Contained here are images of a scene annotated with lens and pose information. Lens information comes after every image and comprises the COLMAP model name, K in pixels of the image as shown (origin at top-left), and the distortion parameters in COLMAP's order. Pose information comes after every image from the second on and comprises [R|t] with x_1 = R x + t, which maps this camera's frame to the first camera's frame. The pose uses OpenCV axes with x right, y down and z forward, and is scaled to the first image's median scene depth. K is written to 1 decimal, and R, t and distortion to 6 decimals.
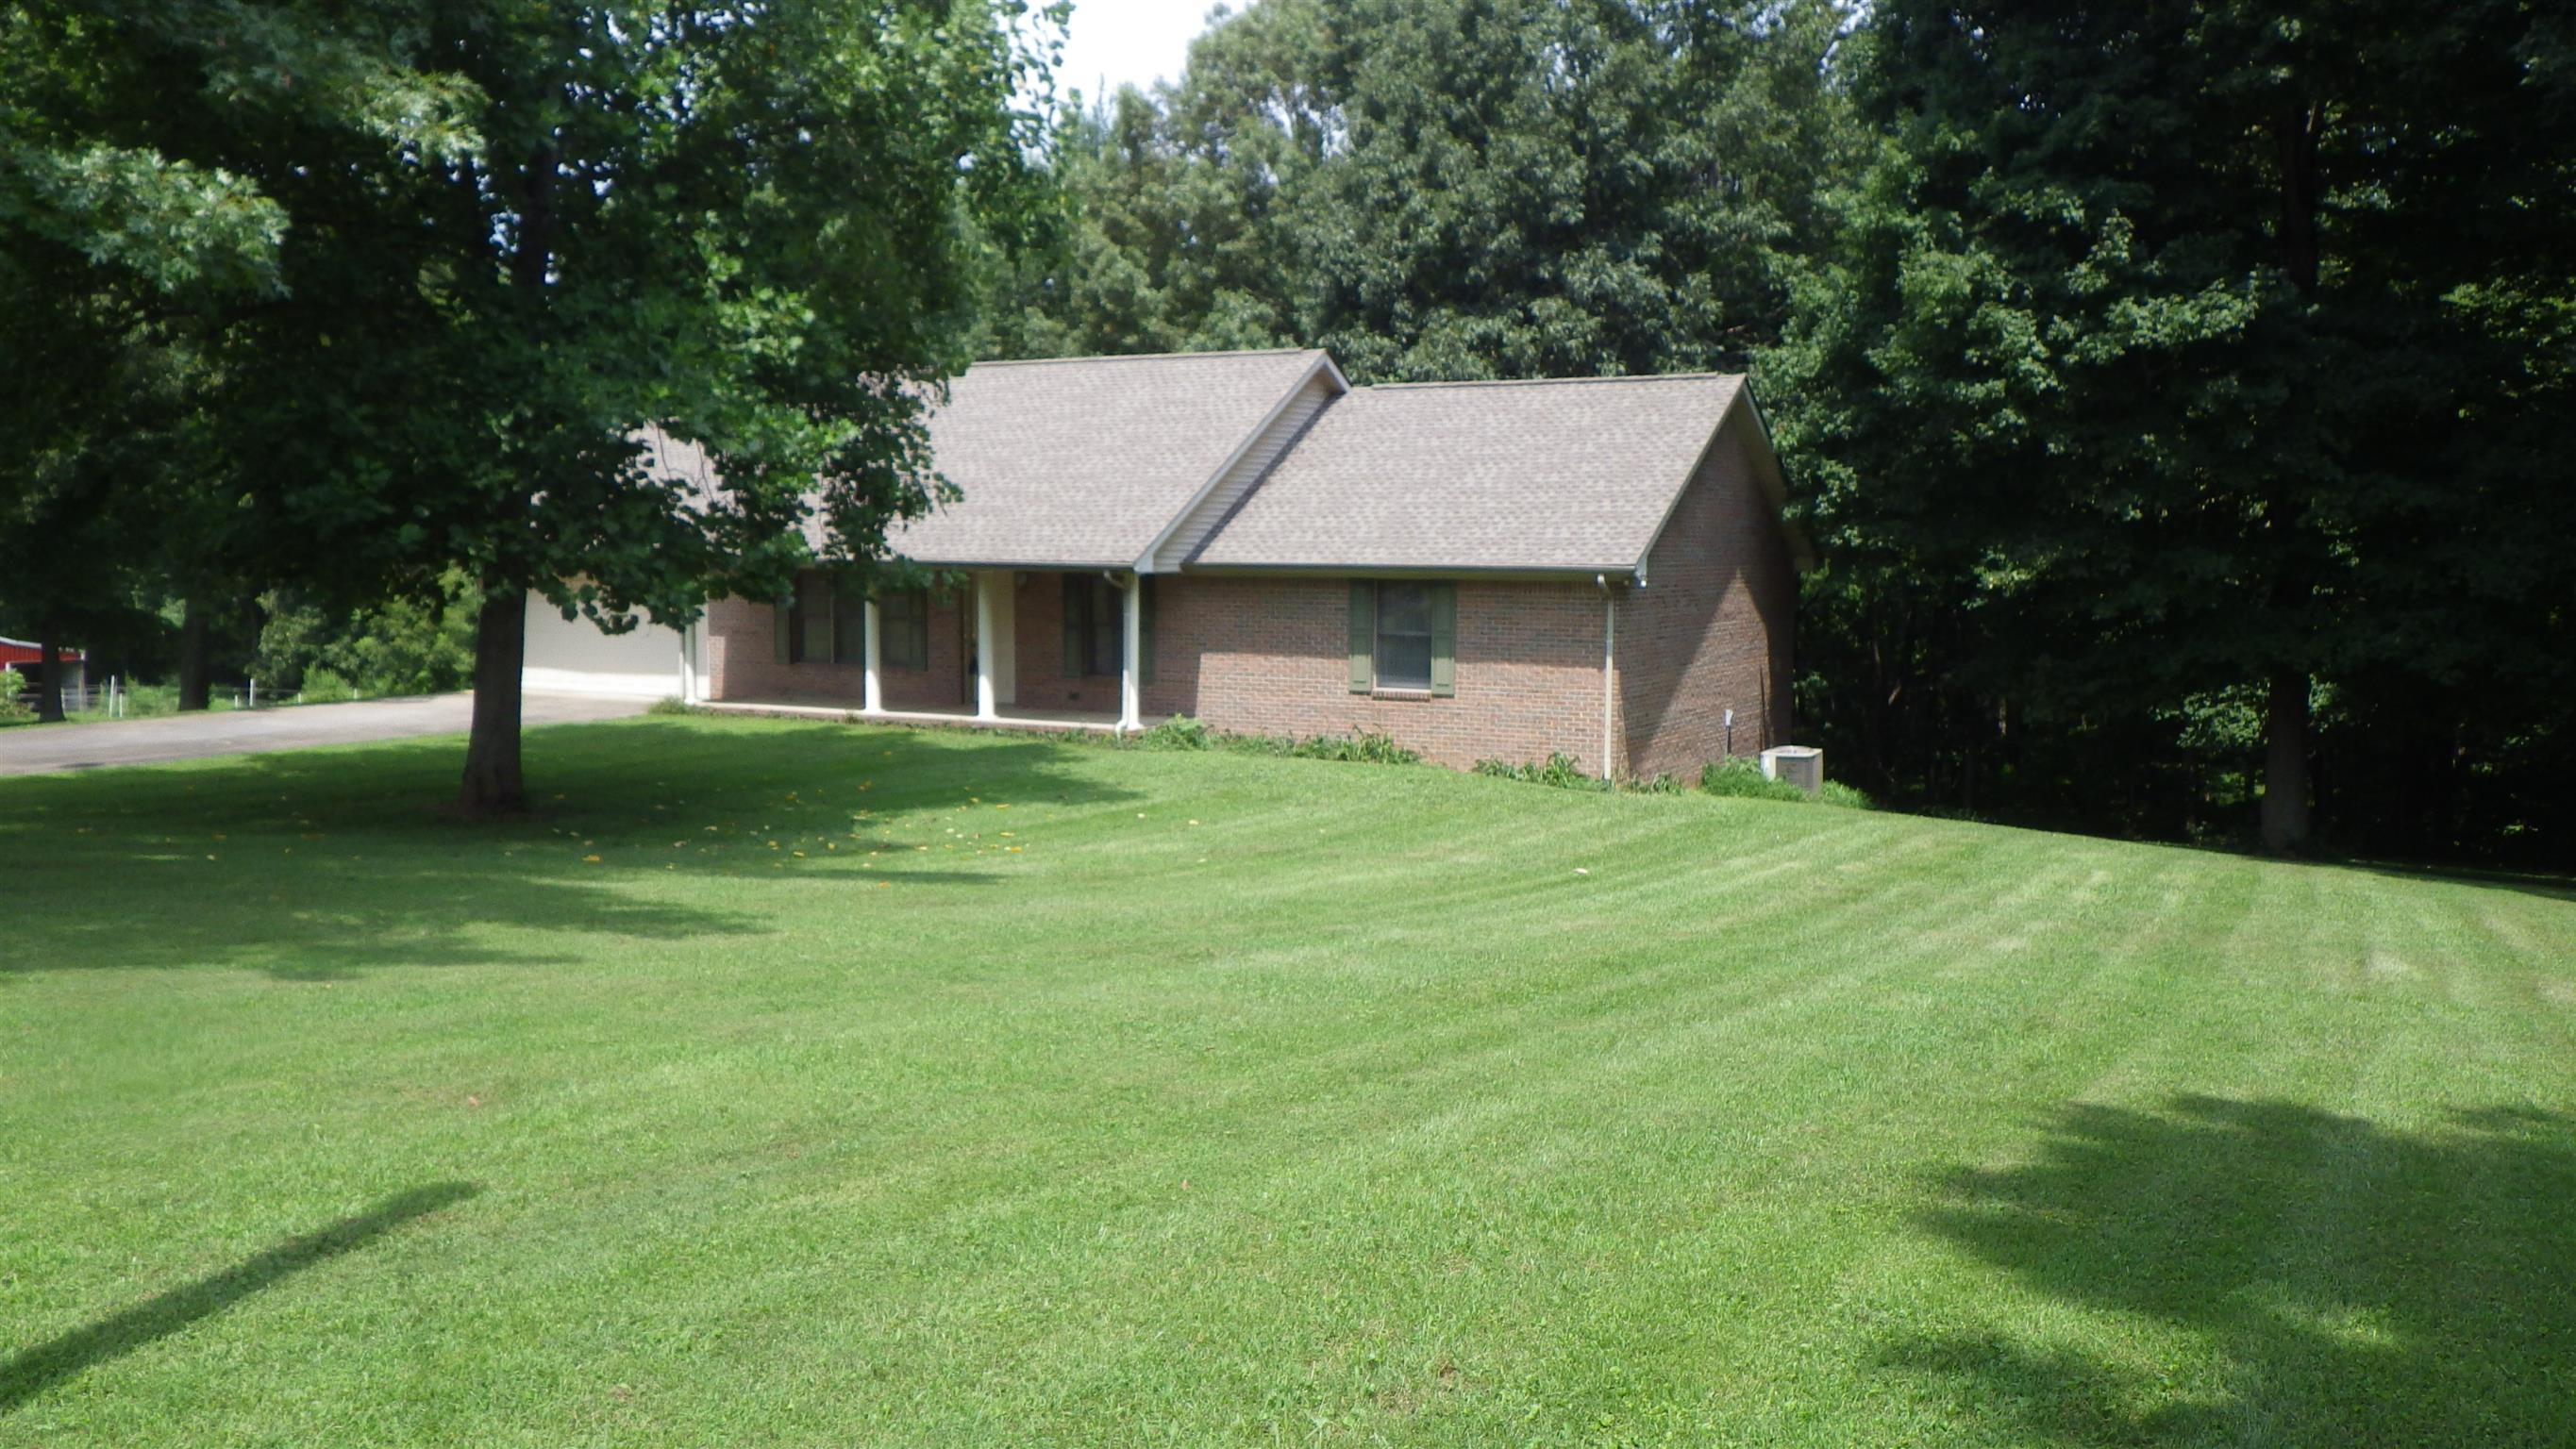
lens RADIAL K [[2144.2, 0, 1284.5], [0, 2144.2, 737.0], [0, 0, 1]] dist [-0.003587, 0.020504]
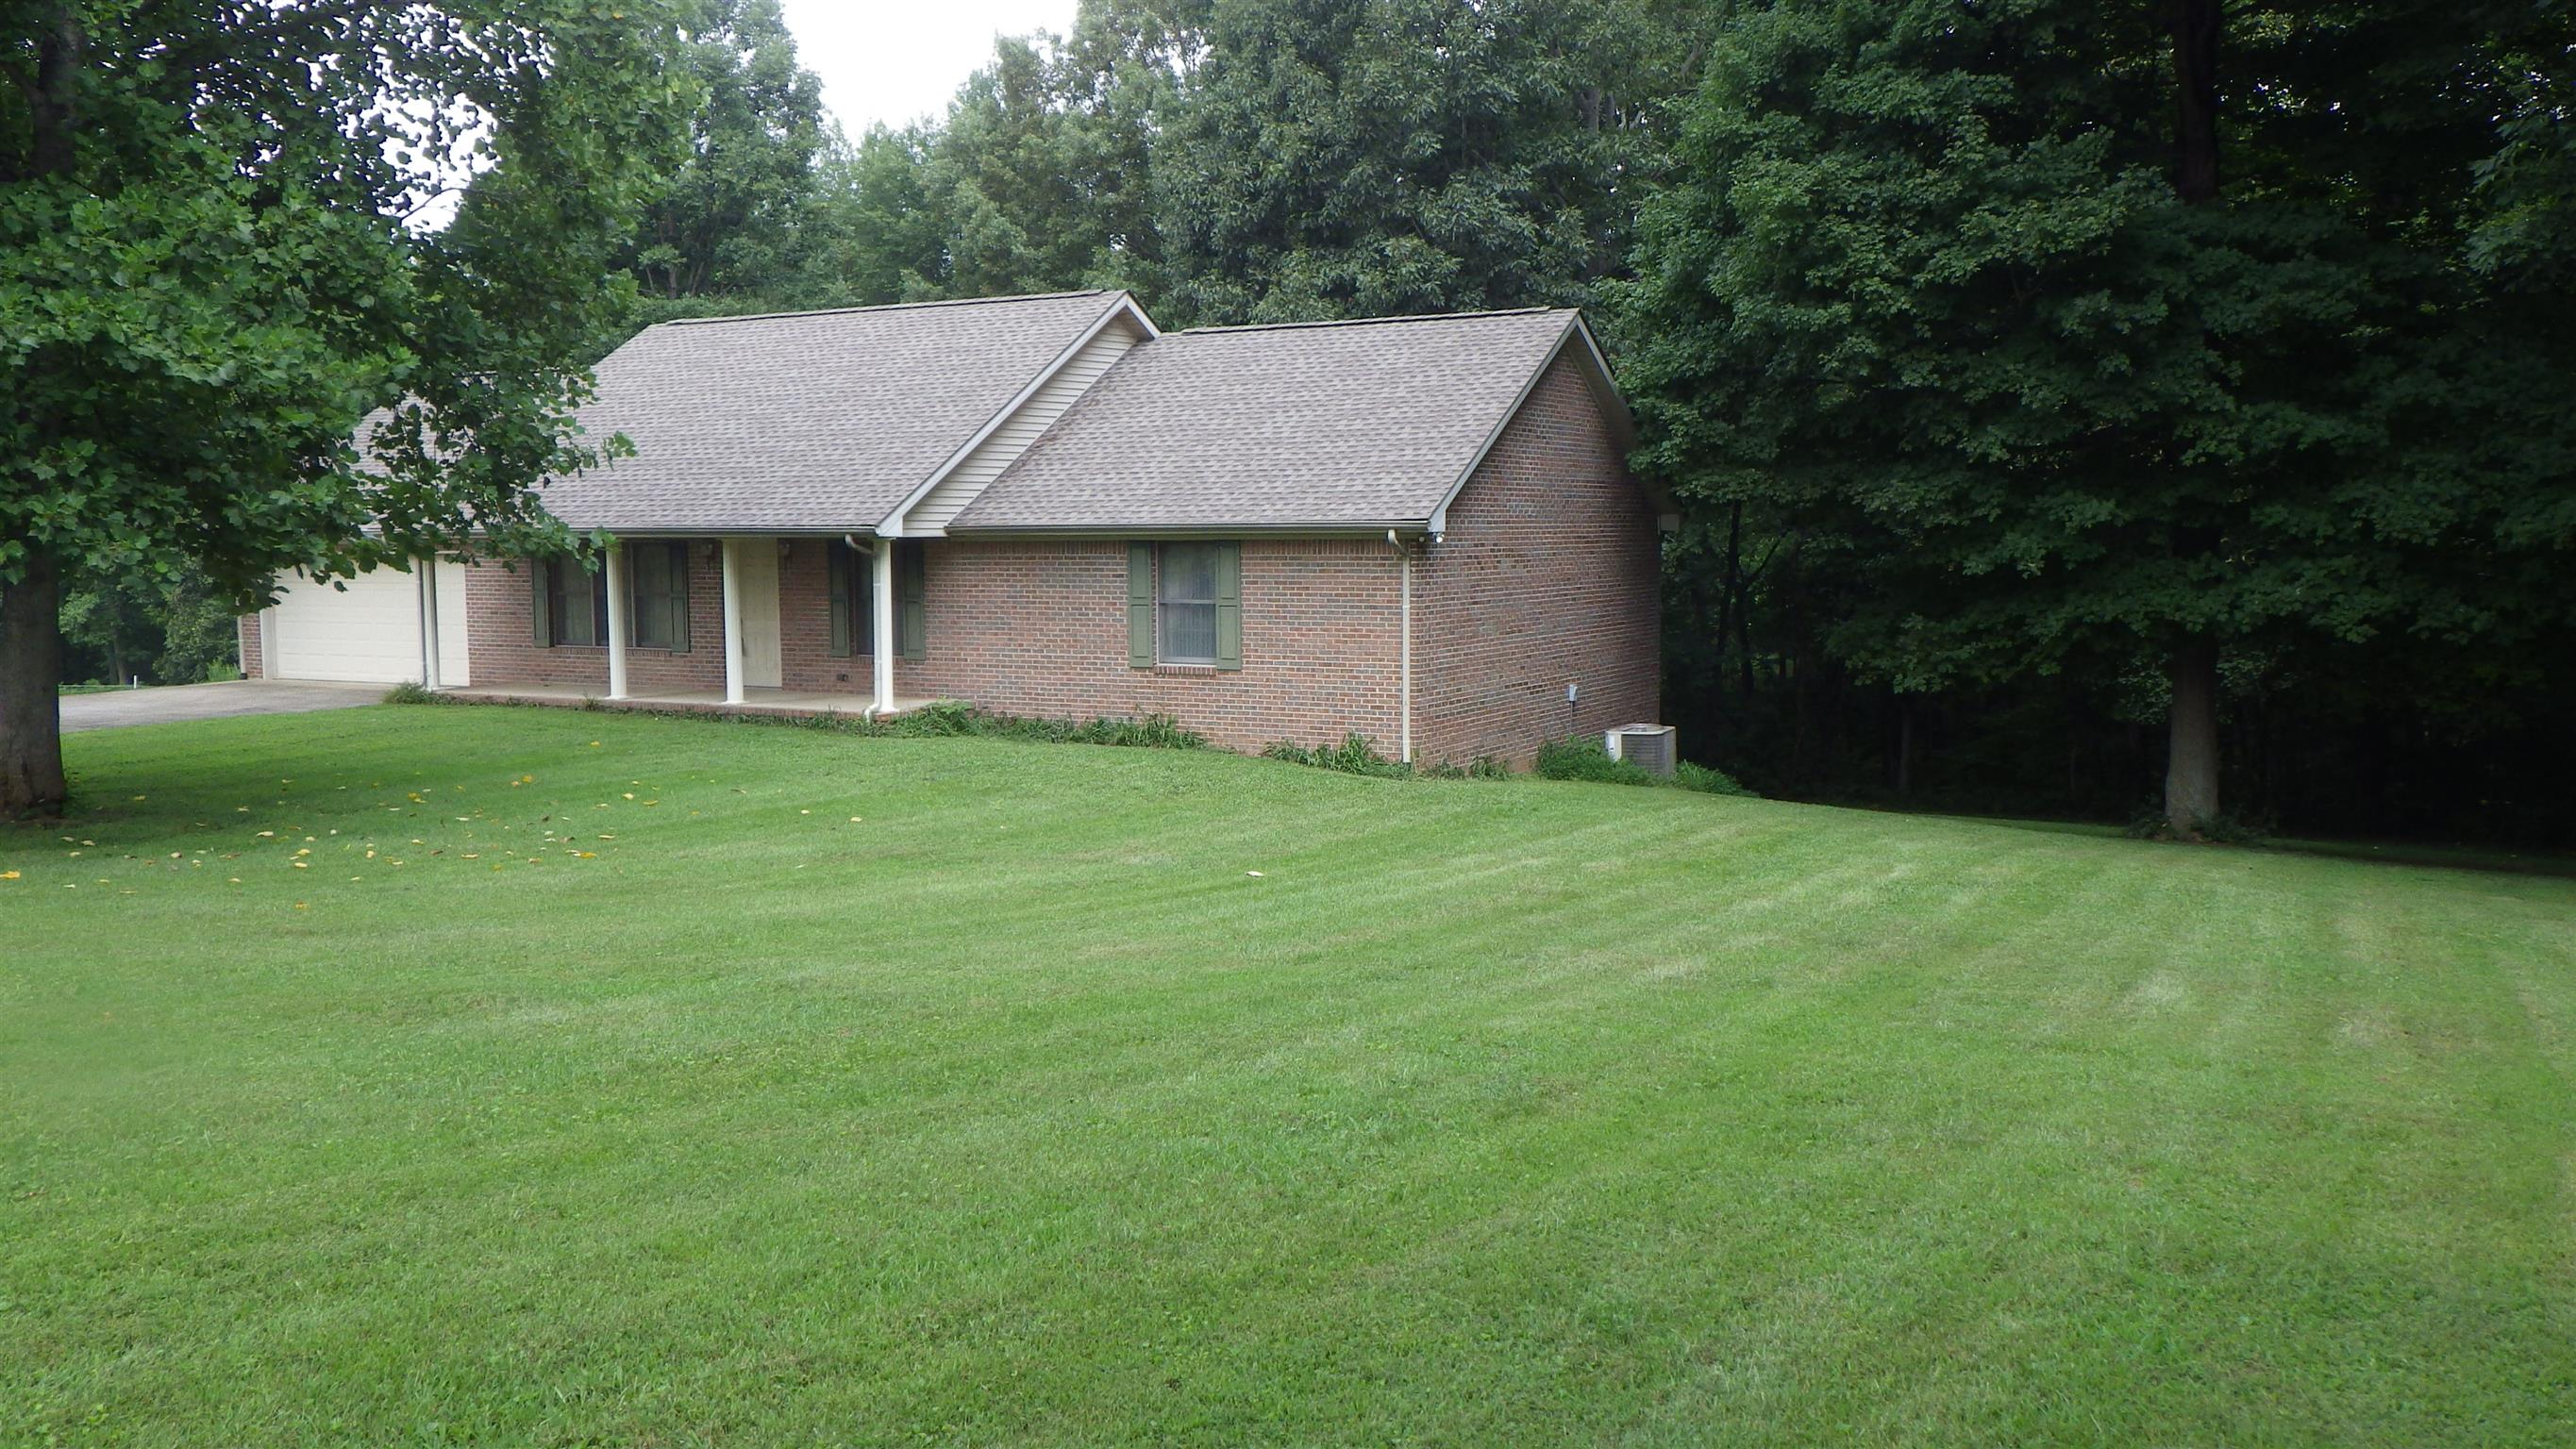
lens RADIAL K [[2144.2, 0, 1286.9], [0, 2144.2, 717.5], [0, 0, 1]] dist [-0.003587, 0.020504]
pose [[0.999866, -0.012604, -0.010484, 0.103502], [0.012574, 0.999917, -0.002907, 0.002869], [0.010519, 0.002774, 0.999941, 0.109626]]
